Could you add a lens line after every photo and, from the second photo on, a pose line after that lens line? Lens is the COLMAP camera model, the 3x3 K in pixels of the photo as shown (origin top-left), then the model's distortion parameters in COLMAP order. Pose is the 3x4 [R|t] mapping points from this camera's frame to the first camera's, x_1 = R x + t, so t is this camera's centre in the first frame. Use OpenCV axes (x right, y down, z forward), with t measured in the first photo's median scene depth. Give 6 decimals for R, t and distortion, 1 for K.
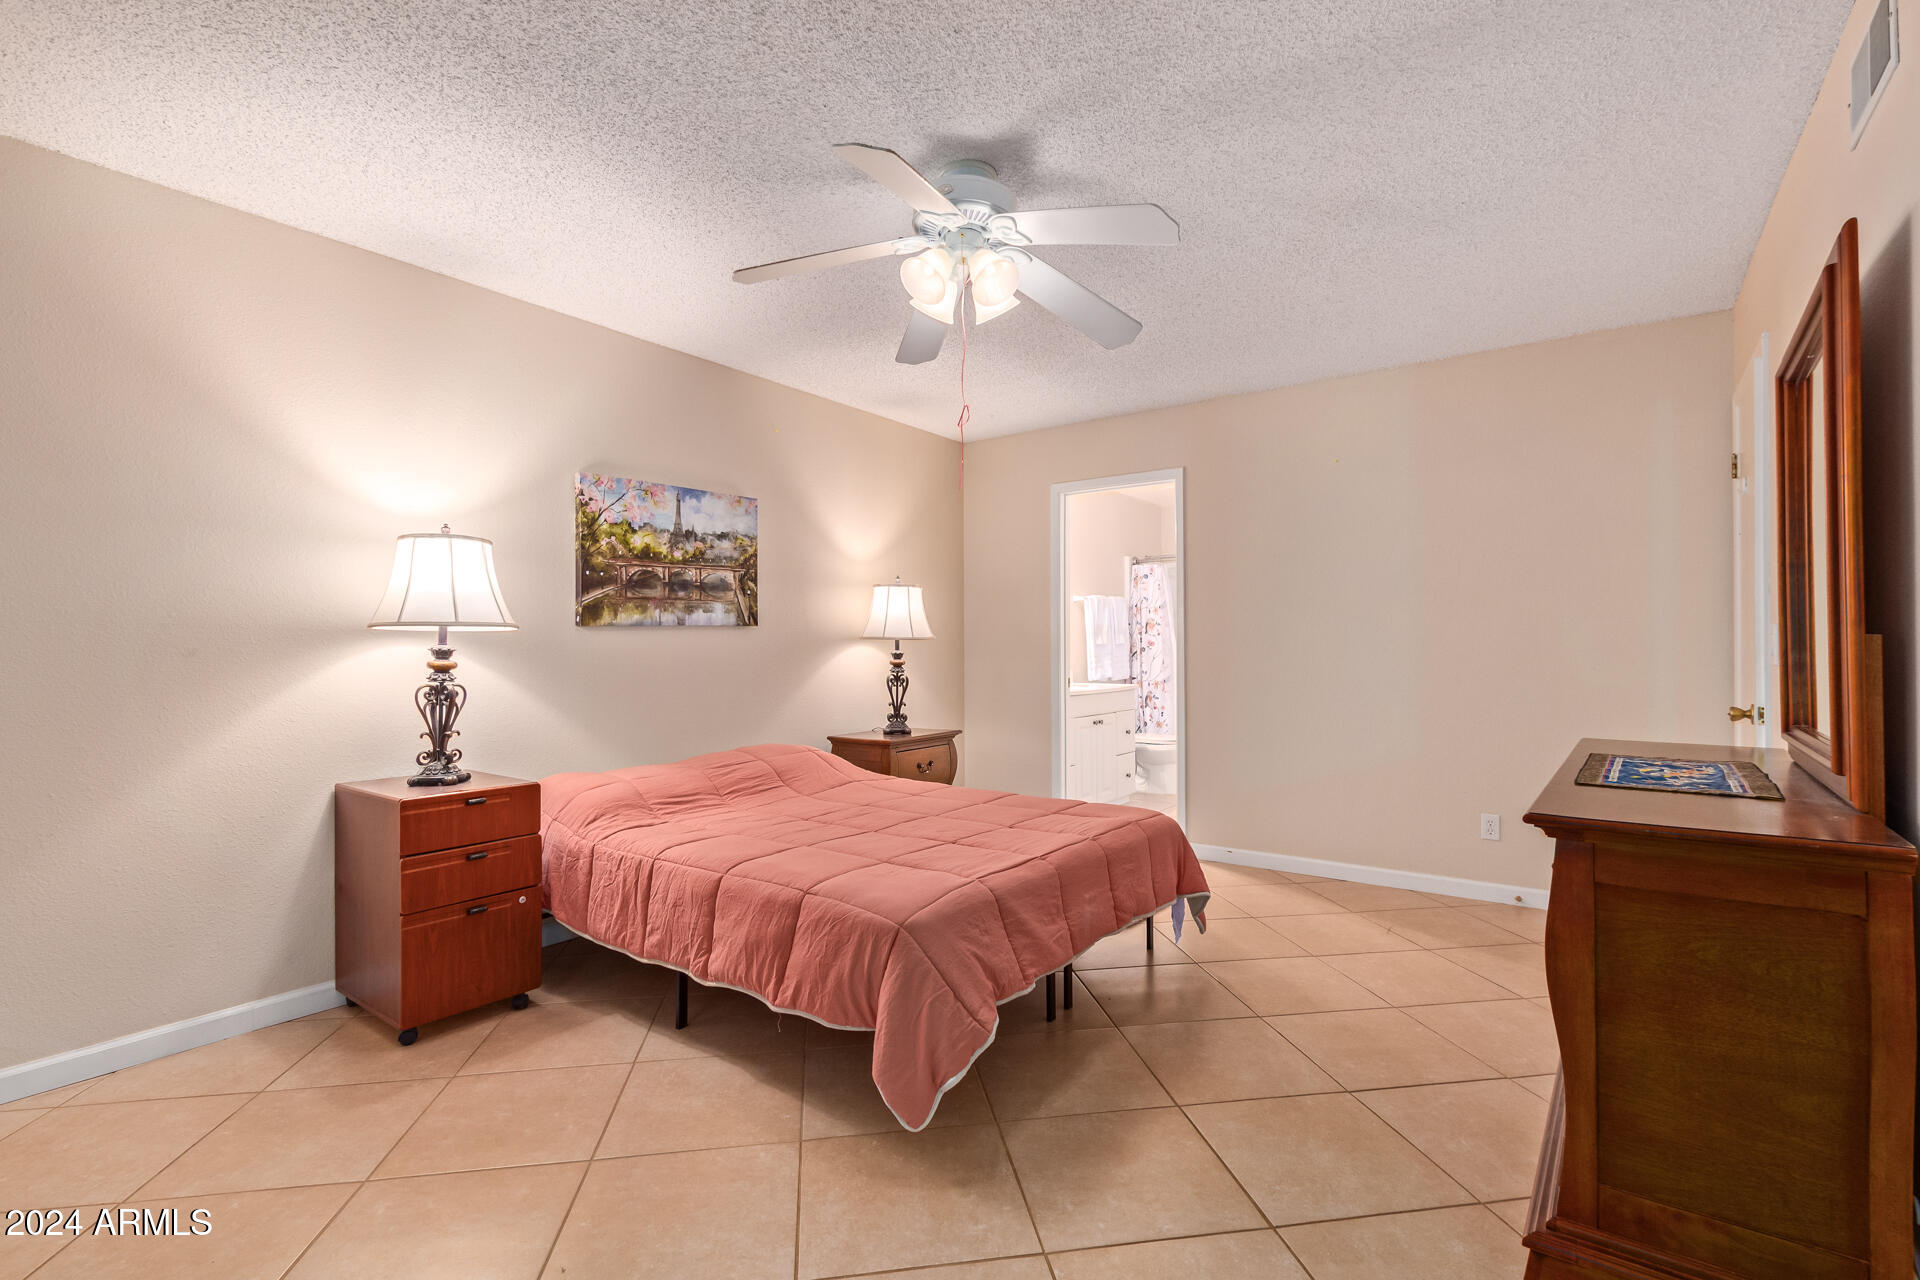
lens RADIAL K [[877.0, 0, 966.1], [0, 877.0, 643.1], [0, 0, 1]] dist [0.001792, 0.000483]
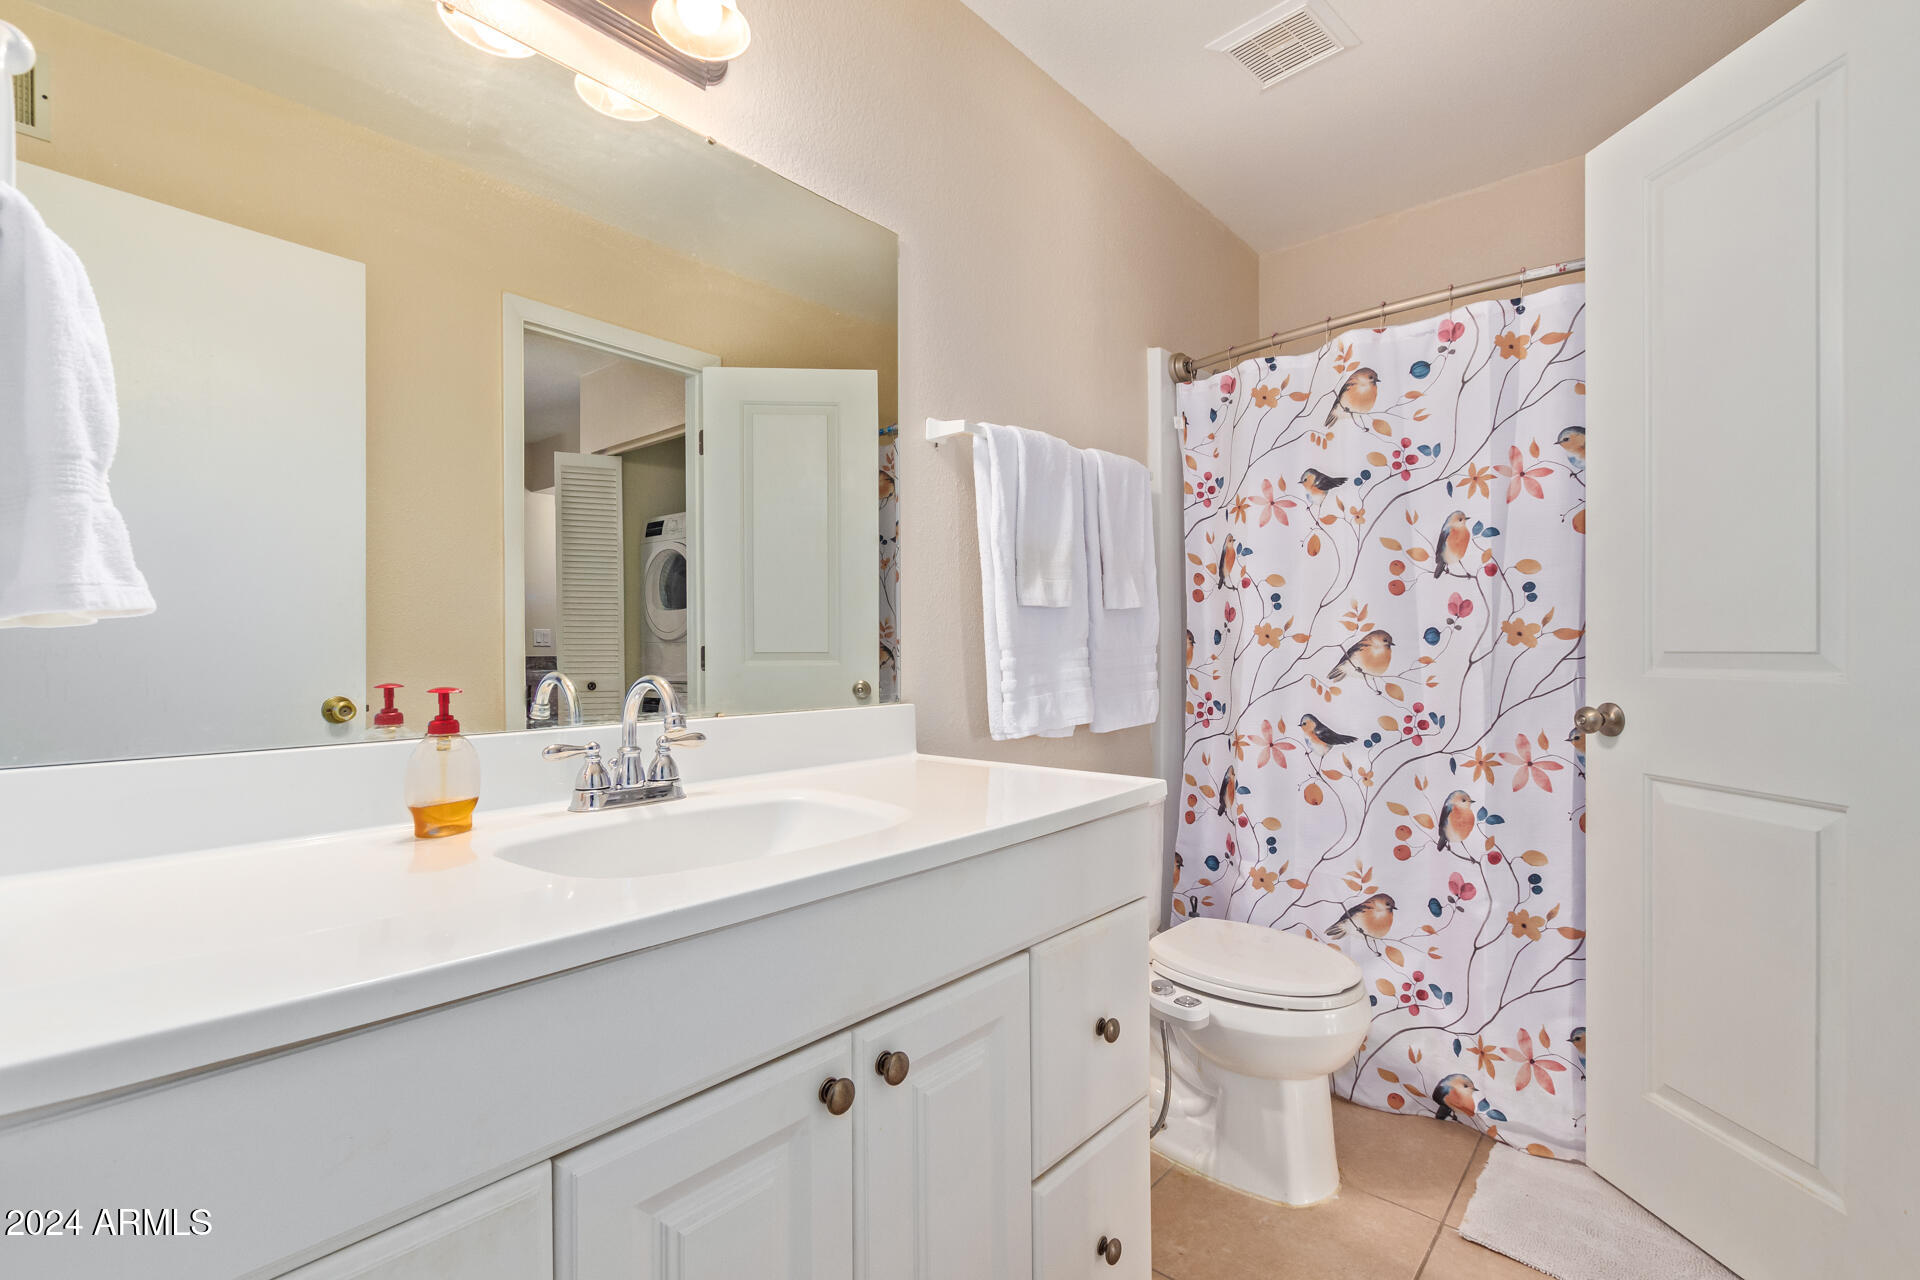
lens RADIAL K [[873.2, 0, 962.4], [0, 873.2, 644.4], [0, 0, 1]] dist [0.001793, -0.000133]
pose [[0.996612, 0.001081, -0.082239, 0.149632], [-0.001010, 0.999999, 0.000910, 0.013078], [0.082240, -0.000824, 0.996612, 0.720792]]
